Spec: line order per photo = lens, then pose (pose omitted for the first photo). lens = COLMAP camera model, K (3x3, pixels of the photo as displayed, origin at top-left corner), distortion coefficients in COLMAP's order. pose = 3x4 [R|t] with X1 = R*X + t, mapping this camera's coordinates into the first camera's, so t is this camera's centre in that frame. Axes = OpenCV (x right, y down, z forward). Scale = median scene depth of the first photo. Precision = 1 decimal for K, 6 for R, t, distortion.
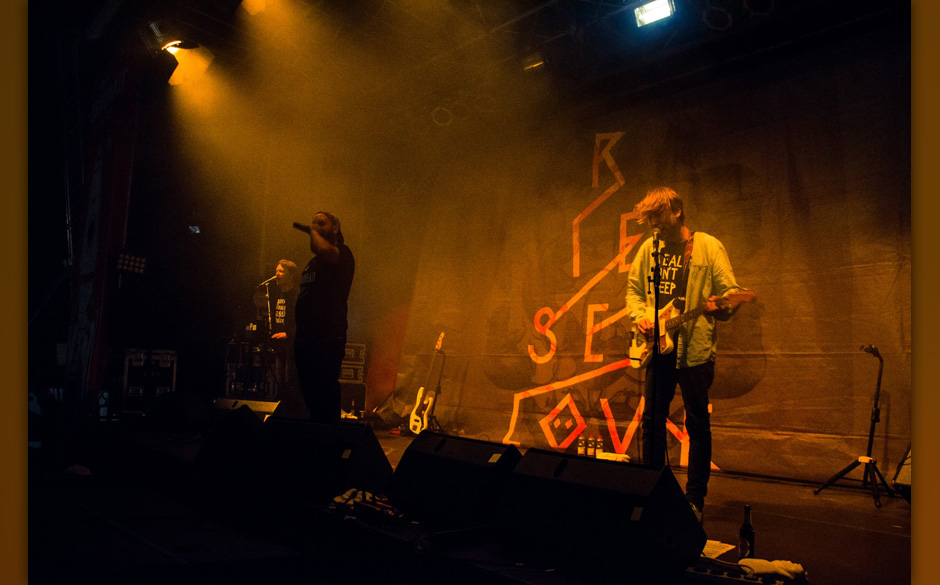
lens RADIAL K [[705.0, 0, 470.0], [0, 705.0, 292.5], [0, 0, 1]] dist [-0.155461, 0.144639]
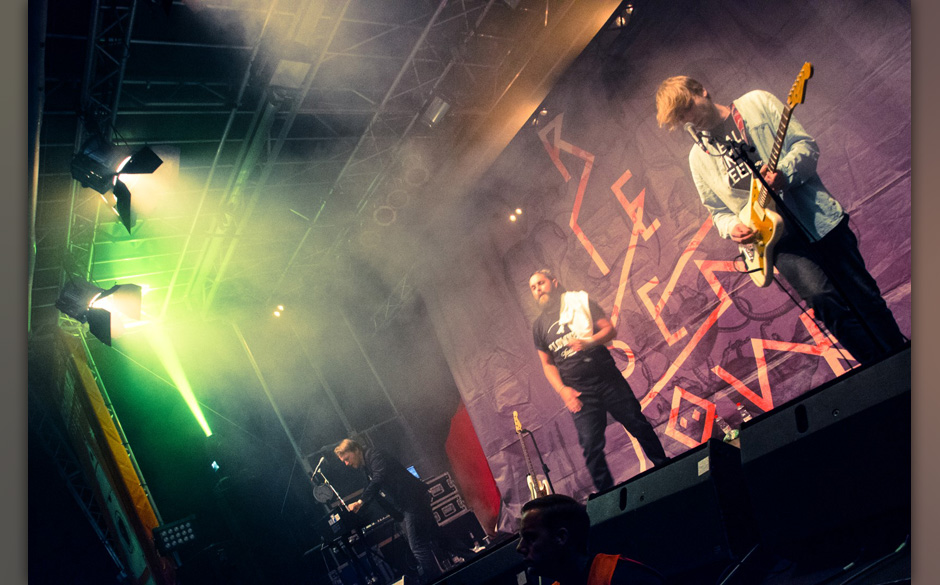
lens RADIAL K [[705.0, 0, 470.0], [0, 705.0, 292.5], [0, 0, 1]] dist [-0.155461, 0.144639]
pose [[0.839509, -0.542045, 0.037570, -0.044430], [0.541854, 0.830082, -0.131746, 0.021779], [0.040226, 0.130960, 0.990571, 0.113255]]
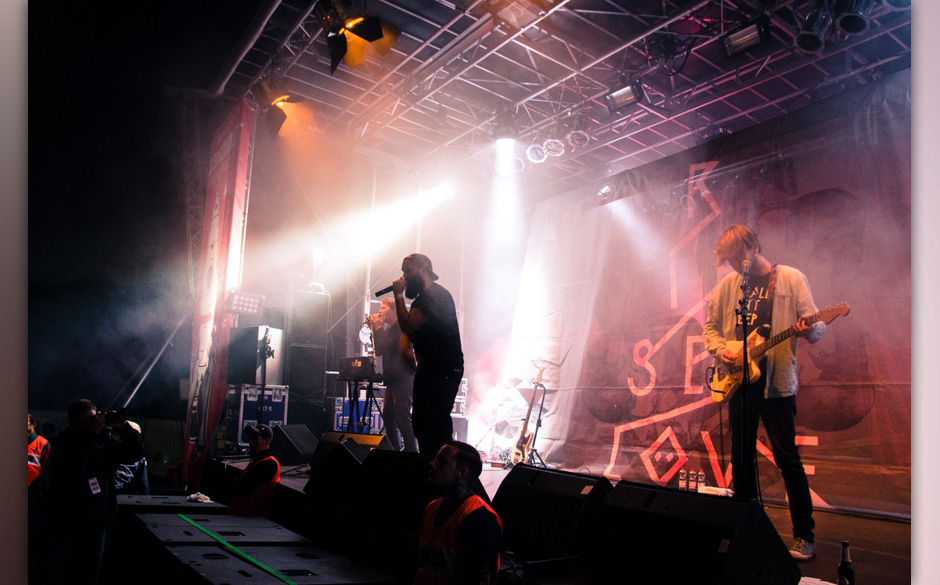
lens RADIAL K [[705.0, 0, 470.0], [0, 705.0, 292.5], [0, 0, 1]] dist [-0.155461, 0.144639]
pose [[0.988514, -0.024842, -0.149070, 0.013394], [0.017704, 0.998641, -0.049025, -0.001561], [0.150086, 0.045822, 0.987611, -0.019000]]
